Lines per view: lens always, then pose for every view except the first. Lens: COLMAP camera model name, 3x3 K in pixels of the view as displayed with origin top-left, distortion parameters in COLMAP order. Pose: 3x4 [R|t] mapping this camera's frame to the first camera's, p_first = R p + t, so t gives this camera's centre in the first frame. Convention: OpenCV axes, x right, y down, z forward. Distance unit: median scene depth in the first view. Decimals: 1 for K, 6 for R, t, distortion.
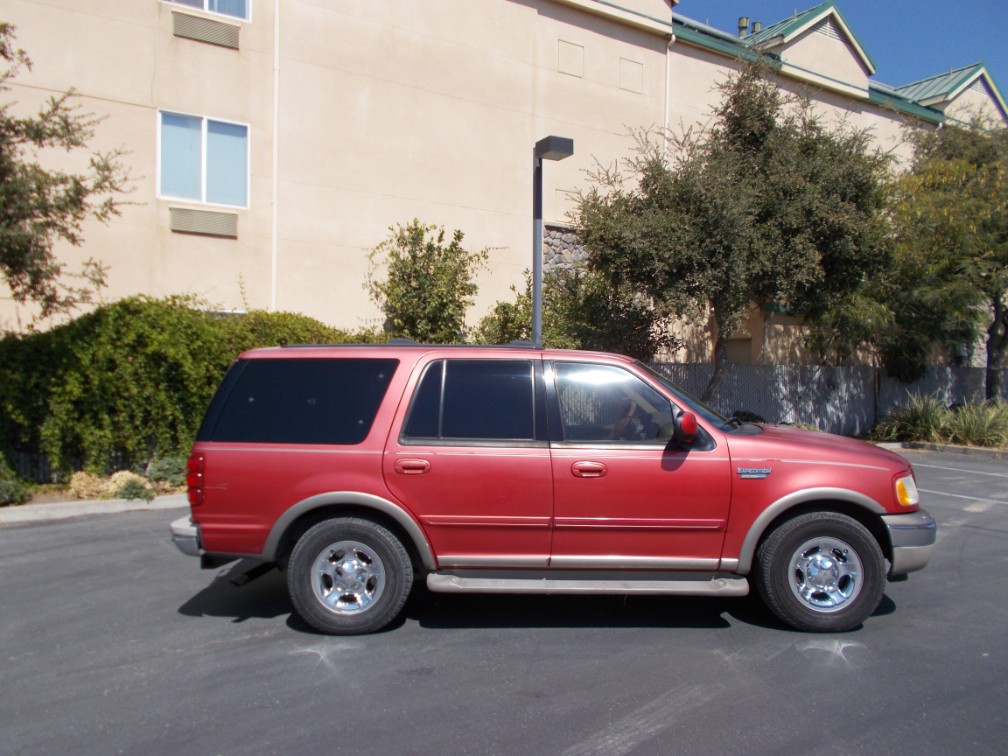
lens RADIAL K [[796.3, 0, 484.2], [0, 796.3, 377.5], [0, 0, 1]] dist [0.028255, -0.000126]
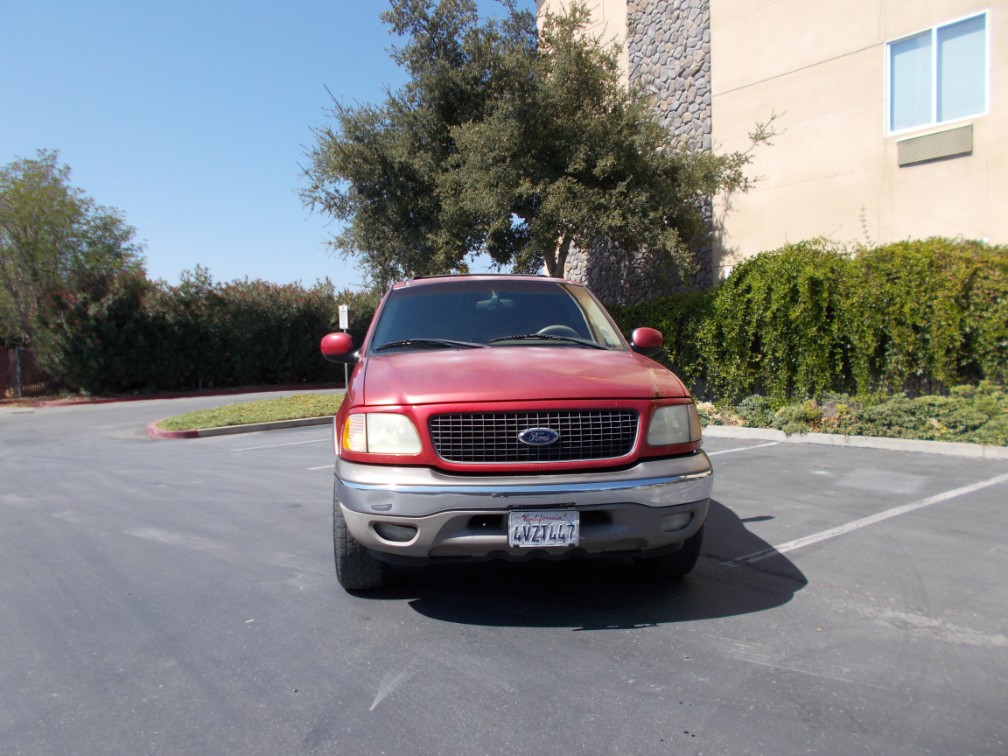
lens RADIAL K [[788.0, 0, 490.2], [0, 788.0, 379.2], [0, 0, 1]] dist [0.015370, -0.010404]
pose [[0.107151, 0.029596, -0.993802, 0.498845], [0.021148, 0.999263, 0.032039, 0.028647], [0.994018, -0.024450, 0.106446, 0.415398]]
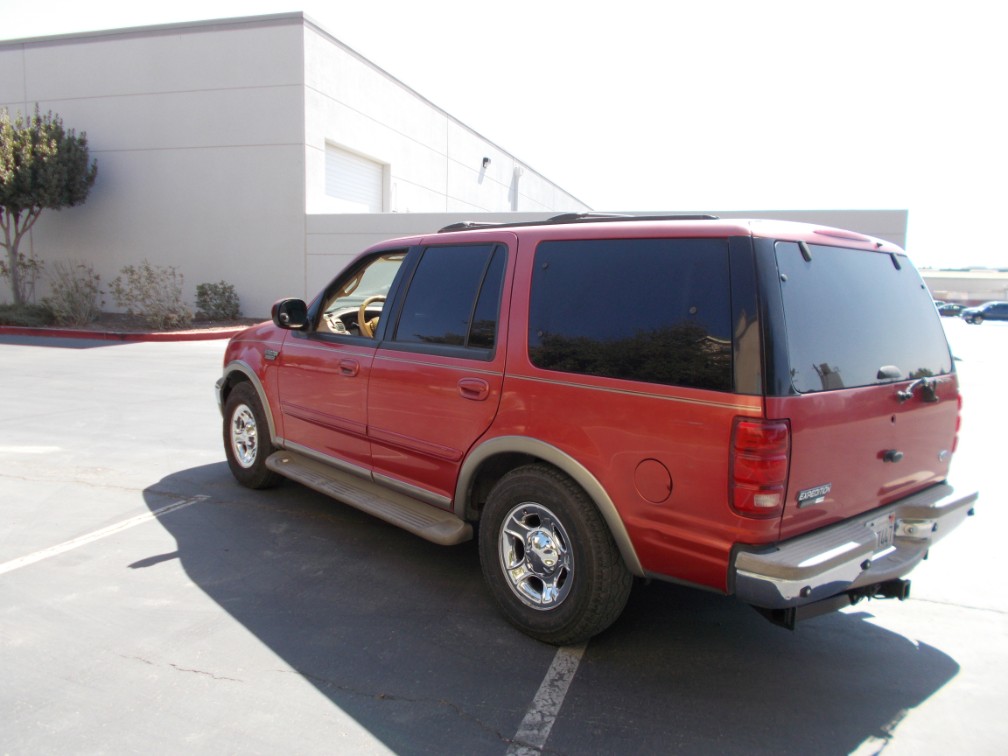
lens RADIAL K [[788.0, 0, 490.2], [0, 788.0, 379.2], [0, 0, 1]] dist [0.015370, -0.010404]
pose [[-0.656169, -0.117988, 0.745333, -0.245976], [-0.032234, 0.991182, 0.128529, 0.003218], [-0.753925, 0.060311, -0.654186, 0.713189]]
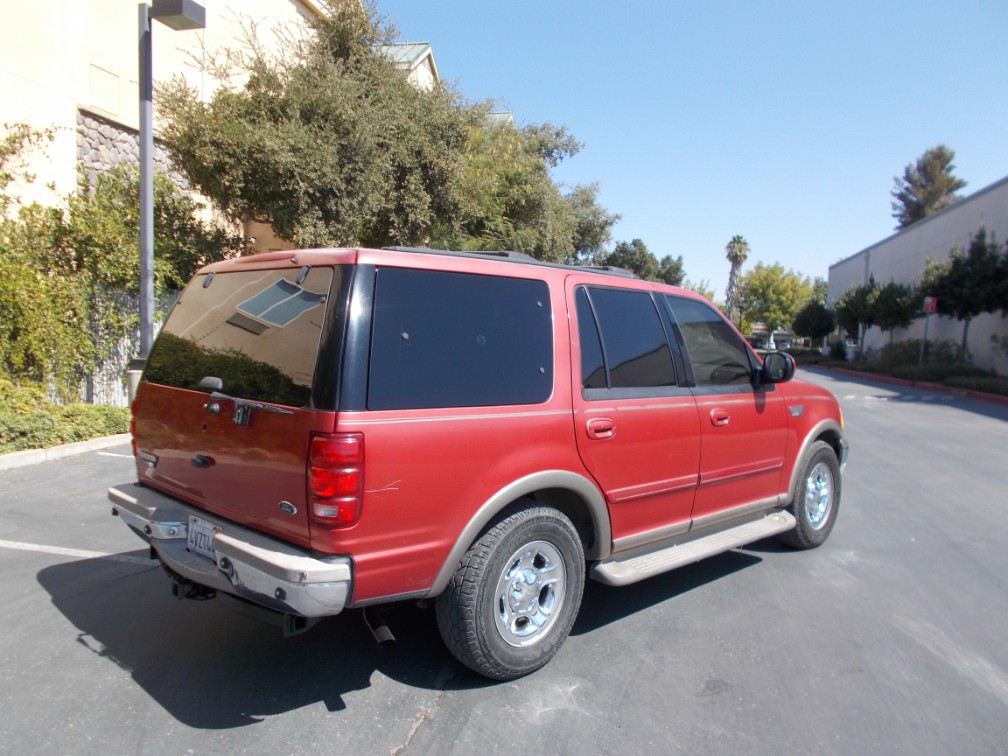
lens RADIAL K [[796.3, 0, 484.2], [0, 796.3, 377.5], [0, 0, 1]] dist [0.028255, -0.000126]
pose [[0.710965, -0.029123, 0.702625, -0.267810], [-0.026176, 0.997354, 0.067826, 0.006719], [-0.702740, -0.066614, 0.708321, 0.214571]]
